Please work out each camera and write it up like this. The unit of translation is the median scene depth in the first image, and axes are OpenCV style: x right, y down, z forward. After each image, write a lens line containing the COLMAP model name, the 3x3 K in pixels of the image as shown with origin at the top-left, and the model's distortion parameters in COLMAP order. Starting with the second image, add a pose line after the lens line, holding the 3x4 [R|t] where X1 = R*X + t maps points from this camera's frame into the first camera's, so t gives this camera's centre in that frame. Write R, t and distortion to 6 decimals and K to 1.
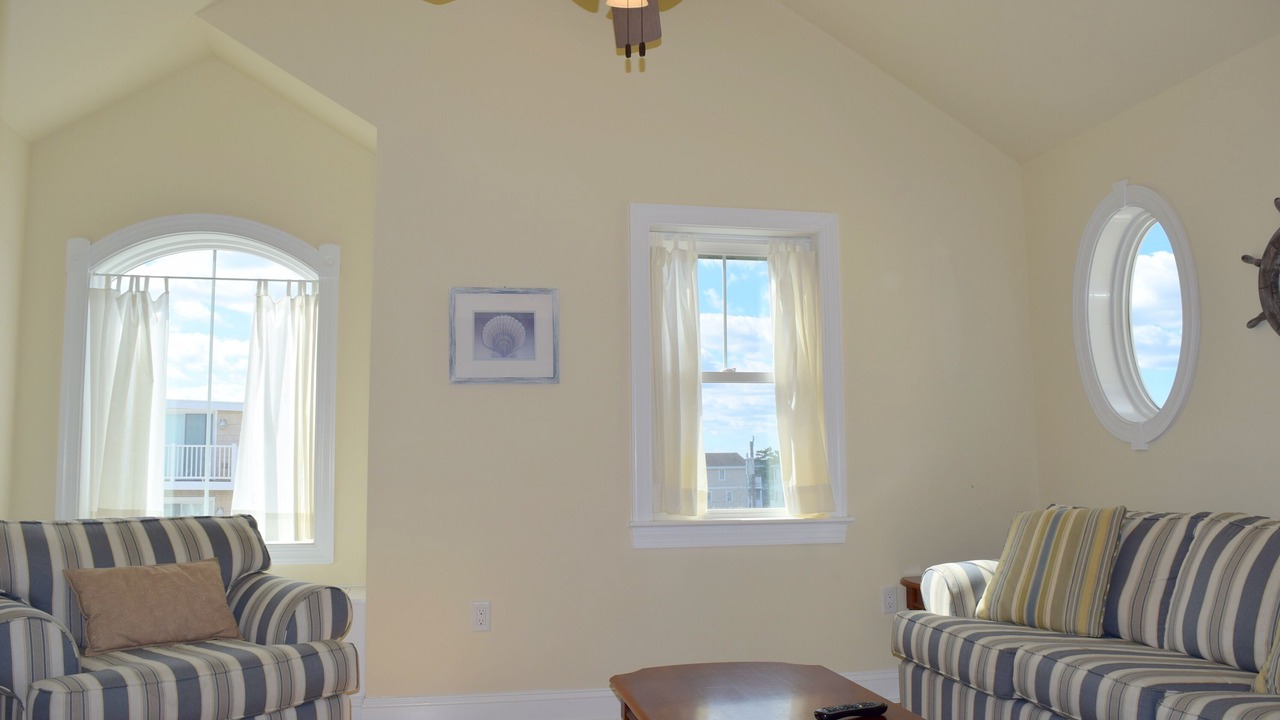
lens RADIAL K [[1035.3, 0, 667.8], [0, 1035.3, 361.2], [0, 0, 1]] dist [-0.083388, 0.003931]
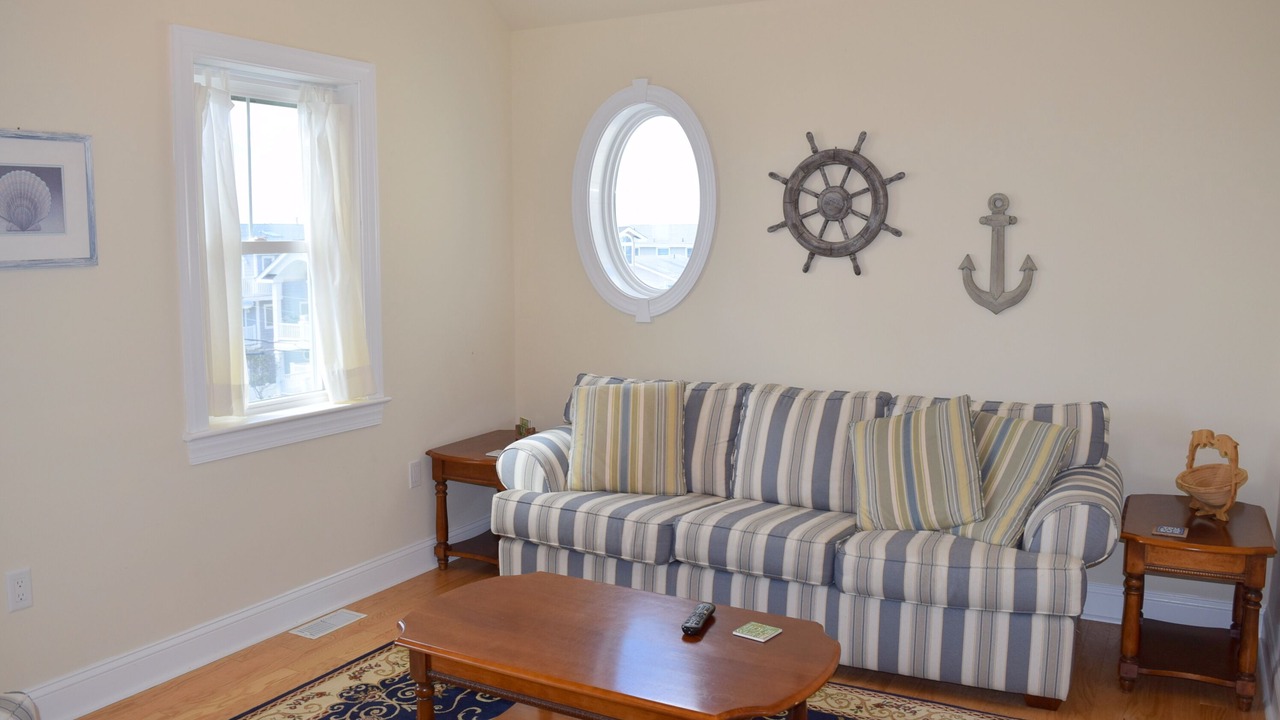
lens RADIAL K [[1035.3, 0, 667.8], [0, 1035.3, 361.2], [0, 0, 1]] dist [-0.083388, 0.003931]
pose [[0.644608, -0.077824, 0.760542, -0.399724], [-0.086061, 0.981096, 0.173334, -0.072329], [-0.759654, -0.177186, 0.625725, 0.227484]]
